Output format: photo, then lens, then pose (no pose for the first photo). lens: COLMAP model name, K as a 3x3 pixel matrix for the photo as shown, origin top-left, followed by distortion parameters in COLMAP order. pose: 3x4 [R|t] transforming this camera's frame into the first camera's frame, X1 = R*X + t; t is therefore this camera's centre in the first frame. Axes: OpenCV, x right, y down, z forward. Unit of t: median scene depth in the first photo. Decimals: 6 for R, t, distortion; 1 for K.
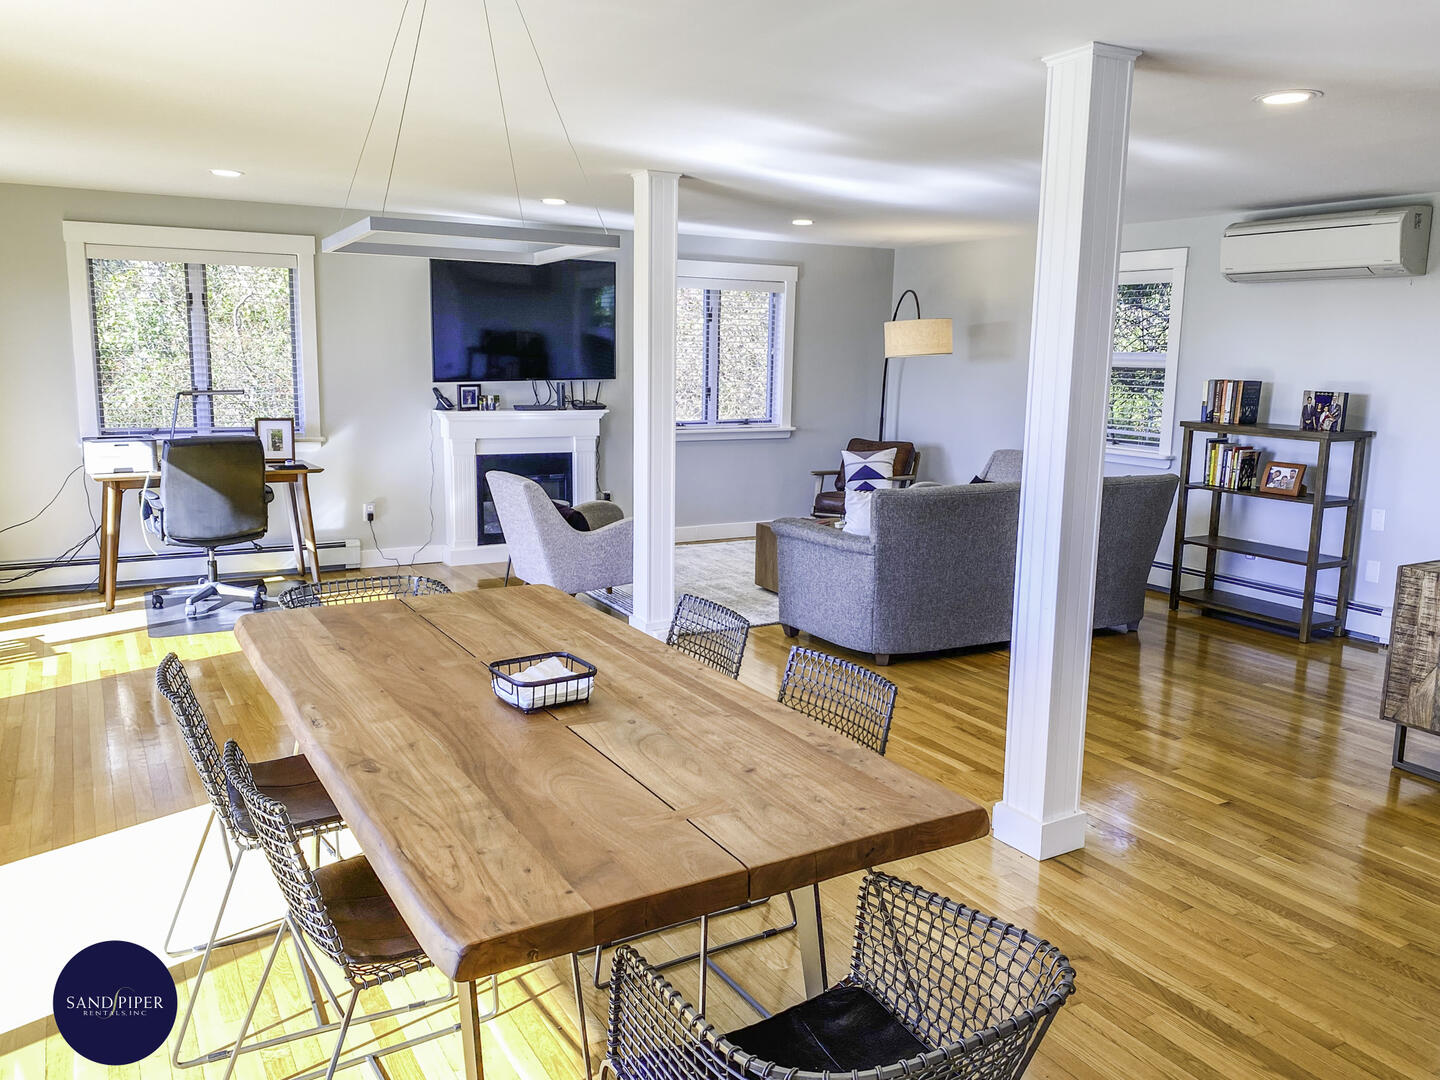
lens RADIAL K [[1105.4, 0, 720.0], [0, 1105.4, 540.0], [0, 0, 1]] dist [0.004066, -0.000272]
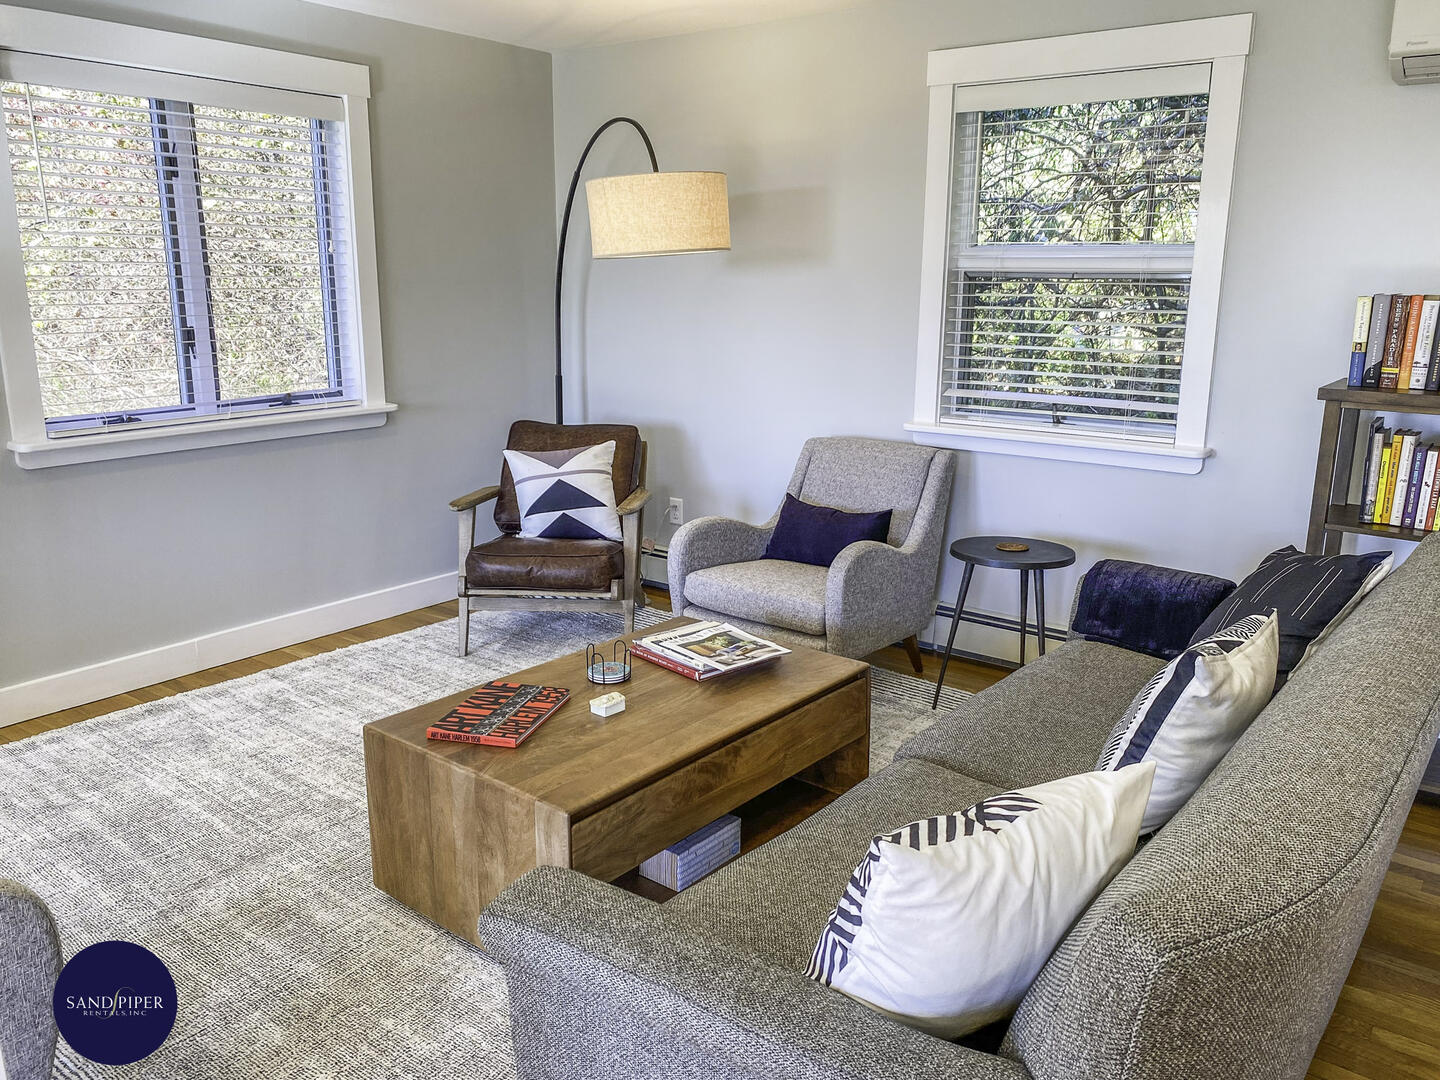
lens RADIAL K [[1149.4, 0, 758.7], [0, 1149.4, 545.8], [0, 0, 1]] dist [0.010089, 0.001463]
pose [[0.913058, -0.101079, 0.395105, 0.007167], [0.073691, 0.993743, 0.083932, -0.073718], [-0.401117, -0.047519, 0.914794, 0.483914]]
